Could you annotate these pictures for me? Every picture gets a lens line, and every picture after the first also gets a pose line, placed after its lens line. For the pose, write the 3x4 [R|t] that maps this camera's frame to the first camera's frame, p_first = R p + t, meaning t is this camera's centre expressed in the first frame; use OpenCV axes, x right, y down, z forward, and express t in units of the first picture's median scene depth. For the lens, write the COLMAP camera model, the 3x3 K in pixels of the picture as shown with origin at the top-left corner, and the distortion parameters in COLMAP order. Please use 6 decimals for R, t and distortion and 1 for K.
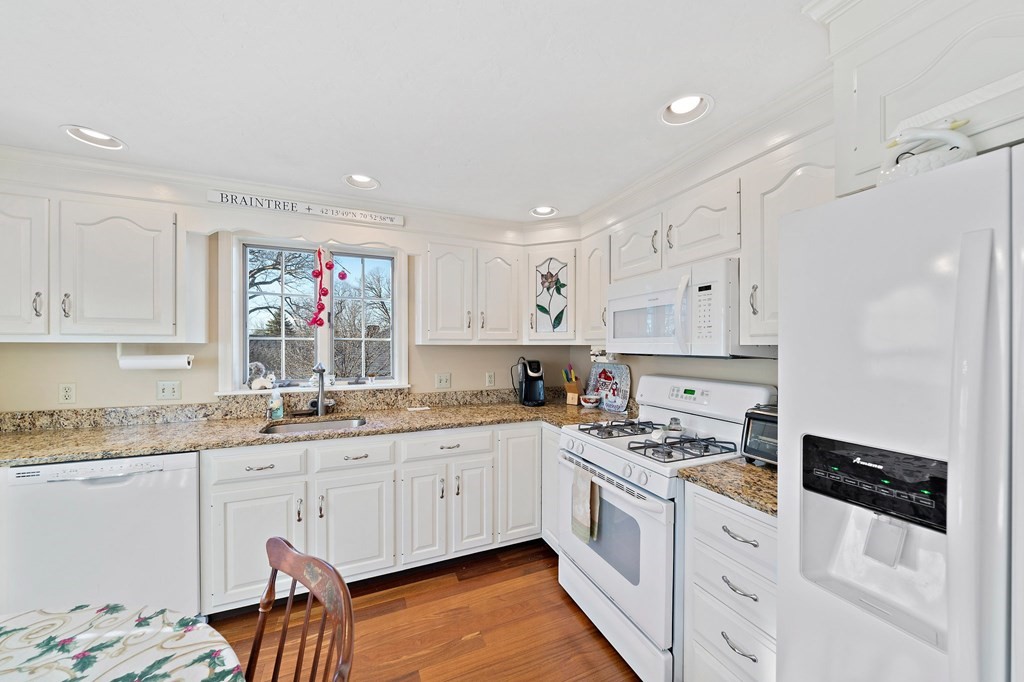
lens RADIAL K [[357.6, 0, 514.3], [0, 357.6, 347.7], [0, 0, 1]] dist [-0.007246, 0.000615]
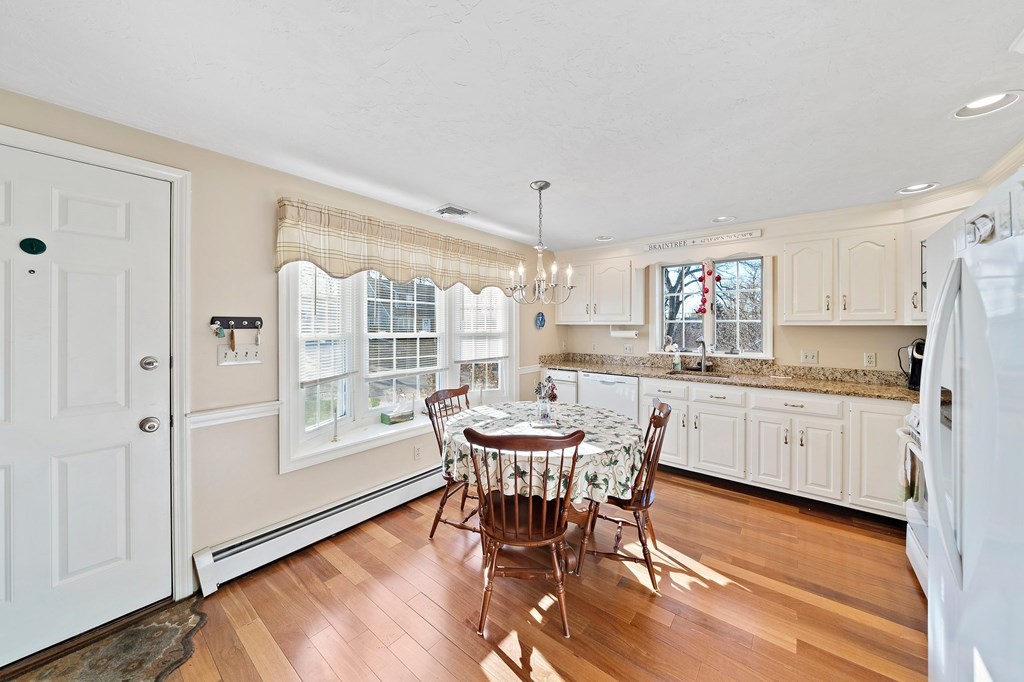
lens RADIAL K [[357.6, 0, 514.9], [0, 357.6, 326.0], [0, 0, 1]] dist [-0.007246, 0.000615]
pose [[0.463904, -0.000363, -0.885885, 0.445405], [-0.005901, 0.999976, -0.003500, 0.004108], [0.885866, 0.006851, 0.463891, -0.433353]]
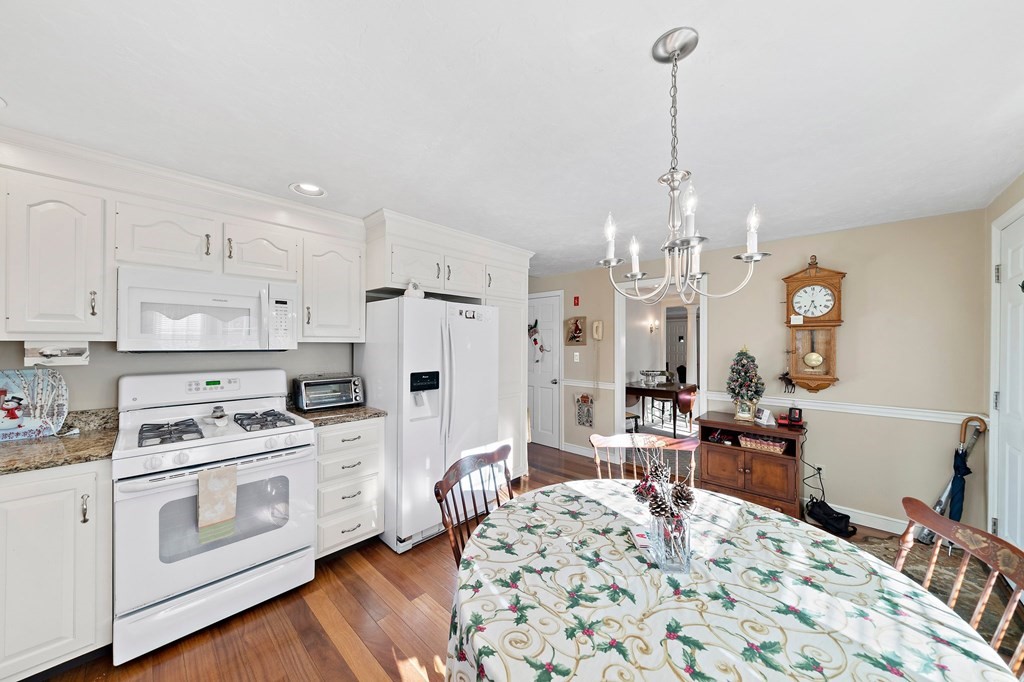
lens RADIAL K [[357.6, 0, 507.5], [0, 357.6, 344.6], [0, 0, 1]] dist [-0.007246, 0.000615]
pose [[-0.390470, -0.006597, 0.920592, -0.748134], [-0.000179, 0.999975, 0.007090, -0.005380], [-0.920616, 0.002604, -0.390461, 0.473779]]
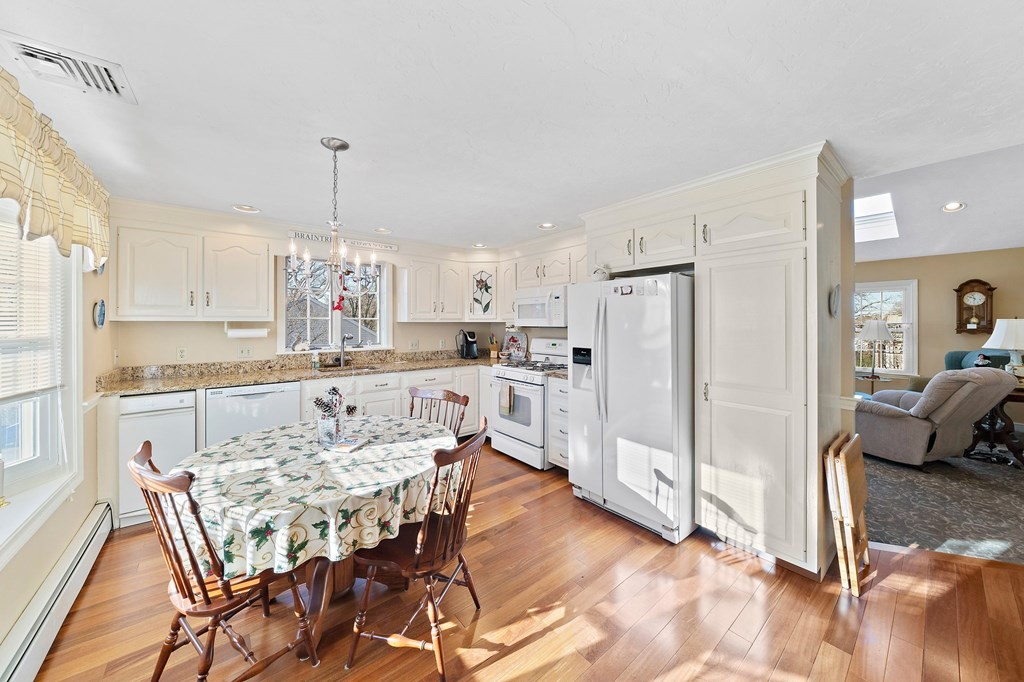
lens RADIAL K [[357.6, 0, 512.9], [0, 357.6, 322.9], [0, 0, 1]] dist [-0.007246, 0.000615]
pose [[0.963069, -0.002345, 0.269244, -0.242022], [0.003550, 0.999986, -0.003988, 0.003725], [-0.269231, 0.004796, 0.963064, -0.761614]]
